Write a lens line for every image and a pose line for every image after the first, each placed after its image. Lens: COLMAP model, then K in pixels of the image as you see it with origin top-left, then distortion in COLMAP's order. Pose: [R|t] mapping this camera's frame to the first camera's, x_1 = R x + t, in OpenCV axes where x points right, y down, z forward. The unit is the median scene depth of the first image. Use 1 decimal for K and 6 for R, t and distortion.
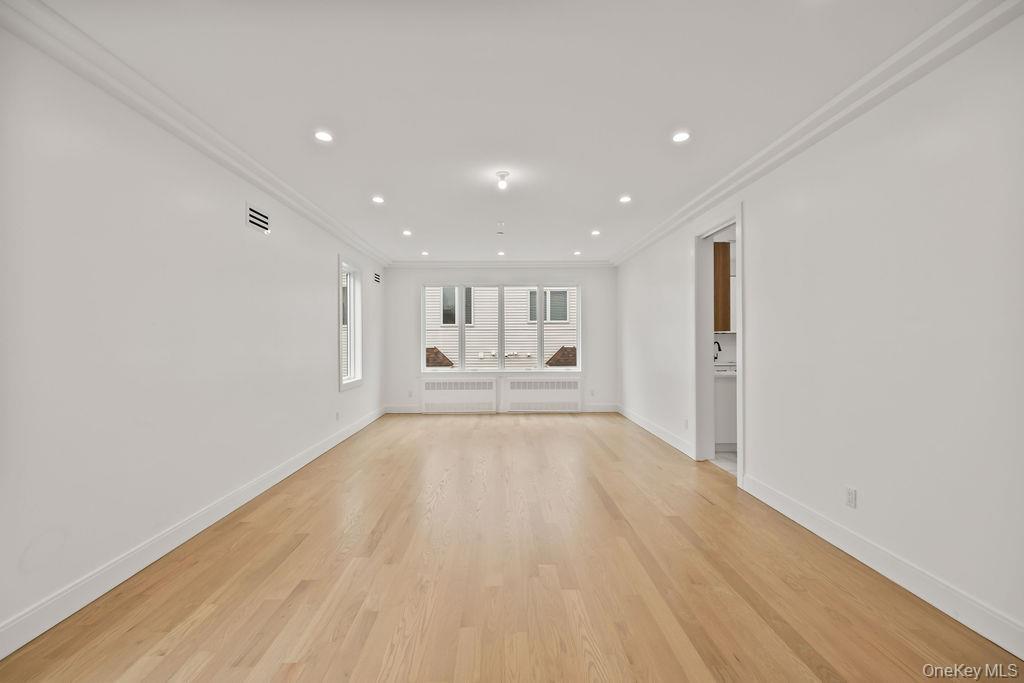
lens RADIAL K [[396.8, 0, 494.9], [0, 396.8, 341.6], [0, 0, 1]] dist [0.013673, -0.000105]
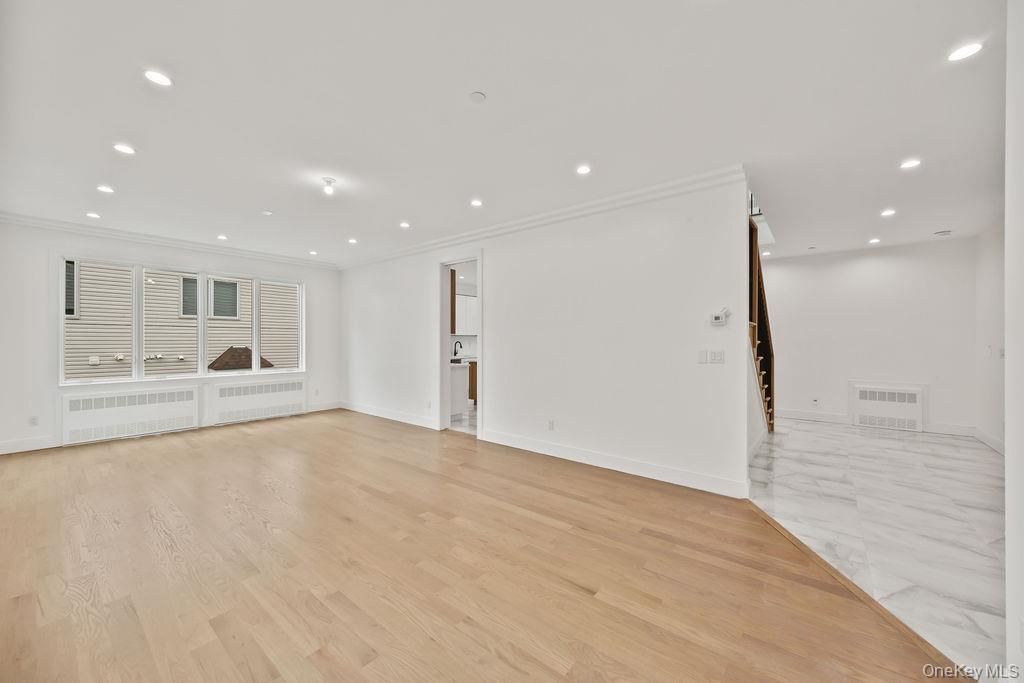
lens RADIAL K [[392.7, 0, 504.4], [0, 392.7, 339.6], [0, 0, 1]] dist [-0.001327, 0.000088]
pose [[0.645627, 0.005693, 0.763632, -0.219411], [-0.001933, 0.999981, -0.005821, 0.000774], [-0.763651, 0.002282, 0.645626, -0.006511]]
